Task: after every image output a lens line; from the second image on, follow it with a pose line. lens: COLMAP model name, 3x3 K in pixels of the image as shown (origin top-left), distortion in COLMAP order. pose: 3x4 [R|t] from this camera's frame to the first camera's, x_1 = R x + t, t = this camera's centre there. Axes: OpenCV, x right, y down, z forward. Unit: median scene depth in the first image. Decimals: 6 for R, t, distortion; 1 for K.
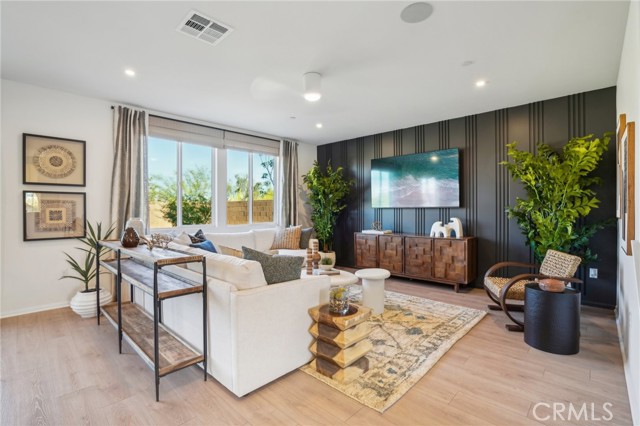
lens RADIAL K [[294.2, 0, 317.6], [0, 294.2, 209.6], [0, 0, 1]] dist [-0.058872, 0.020995]
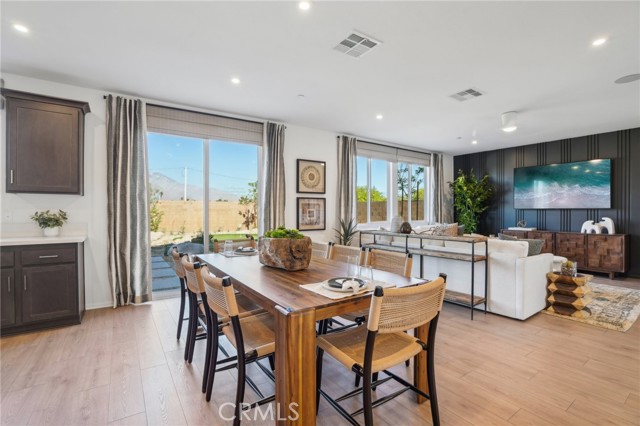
lens RADIAL K [[294.2, 0, 317.6], [0, 294.2, 209.6], [0, 0, 1]] dist [-0.058872, 0.020995]
pose [[0.980566, 0.002262, -0.196176, -0.482068], [-0.002568, 0.999996, -0.001304, 0.000705], [0.196173, 0.001783, 0.980568, -0.383162]]
